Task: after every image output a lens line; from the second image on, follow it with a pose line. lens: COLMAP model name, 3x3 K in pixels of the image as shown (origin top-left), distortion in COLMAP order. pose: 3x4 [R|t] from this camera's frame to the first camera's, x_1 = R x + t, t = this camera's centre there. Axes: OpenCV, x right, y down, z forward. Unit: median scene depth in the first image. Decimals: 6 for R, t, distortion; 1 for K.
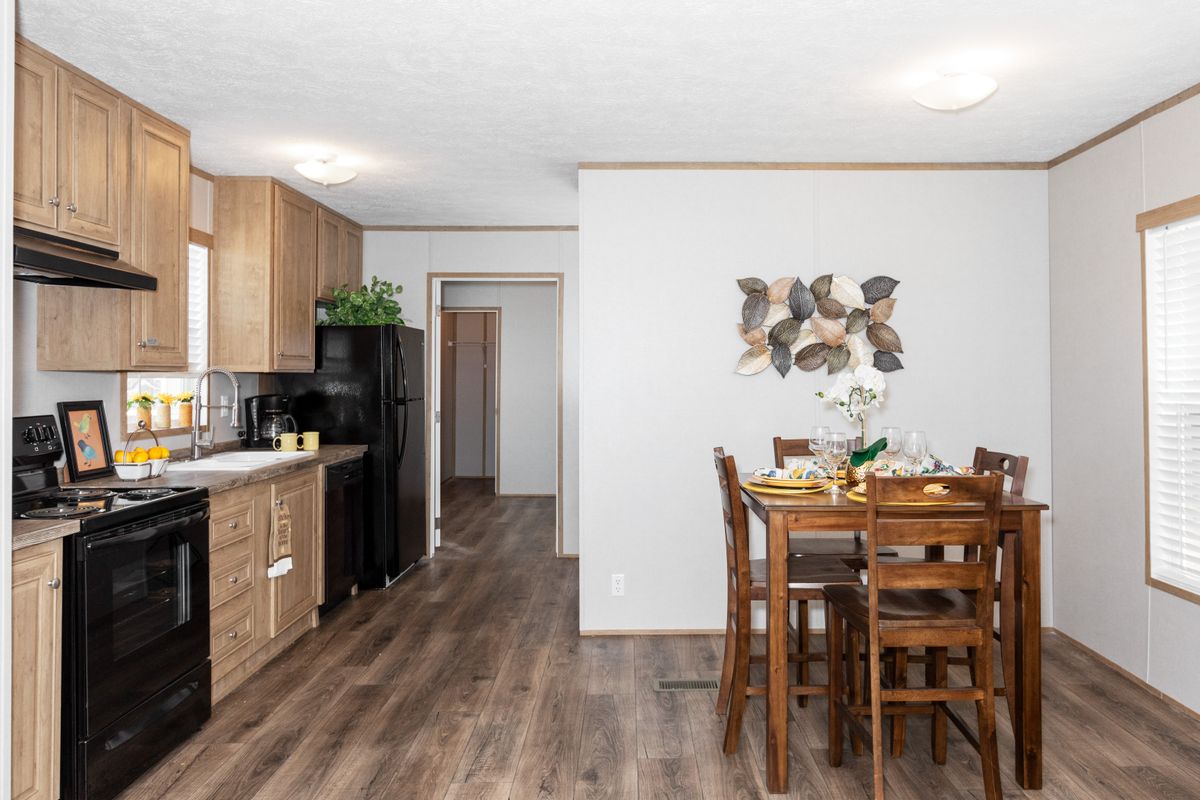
lens RADIAL K [[875.9, 0, 650.0], [0, 875.9, 366.7], [0, 0, 1]] dist [-0.000567, -0.004698]
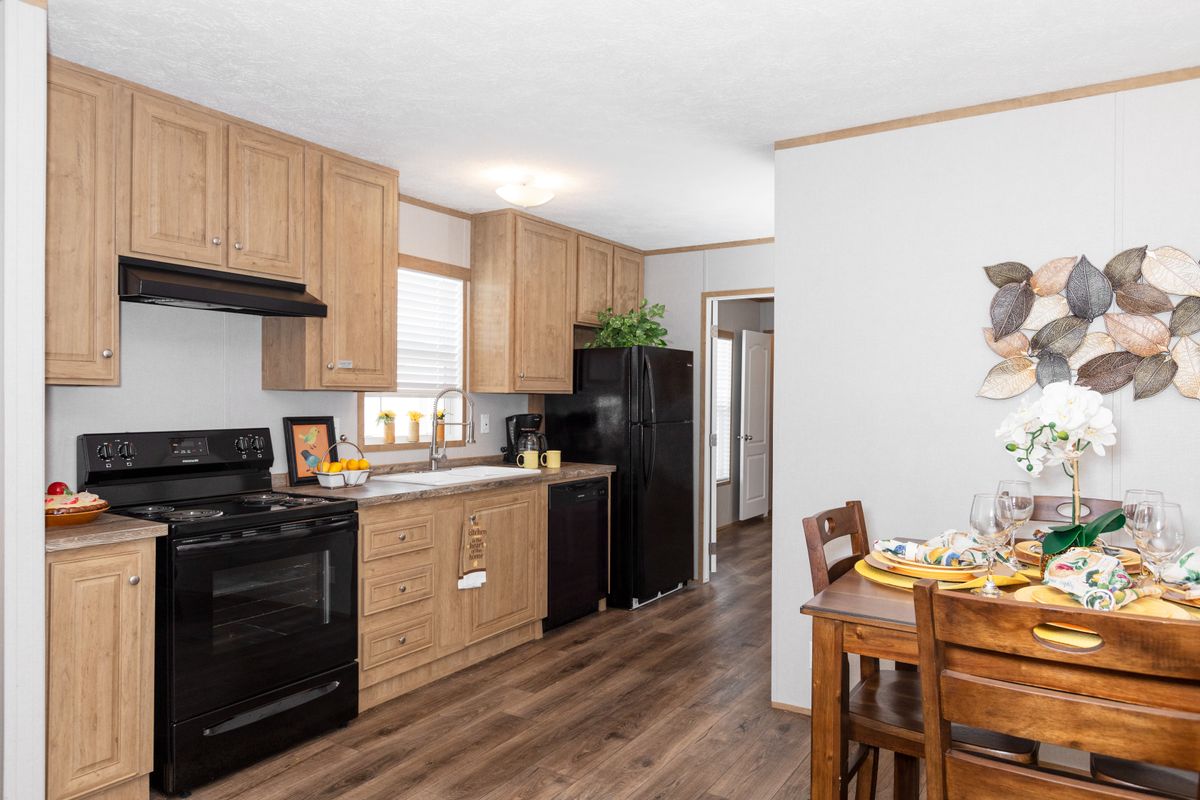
lens RADIAL K [[792.3, 0, 583.5], [0, 792.3, 403.6], [0, 0, 1]] dist [0.001239, -0.004072]
pose [[0.824868, 0.011237, -0.565213, 0.212875], [-0.002180, 0.999858, 0.016697, 0.003234], [0.565321, -0.012541, 0.824776, 0.294691]]
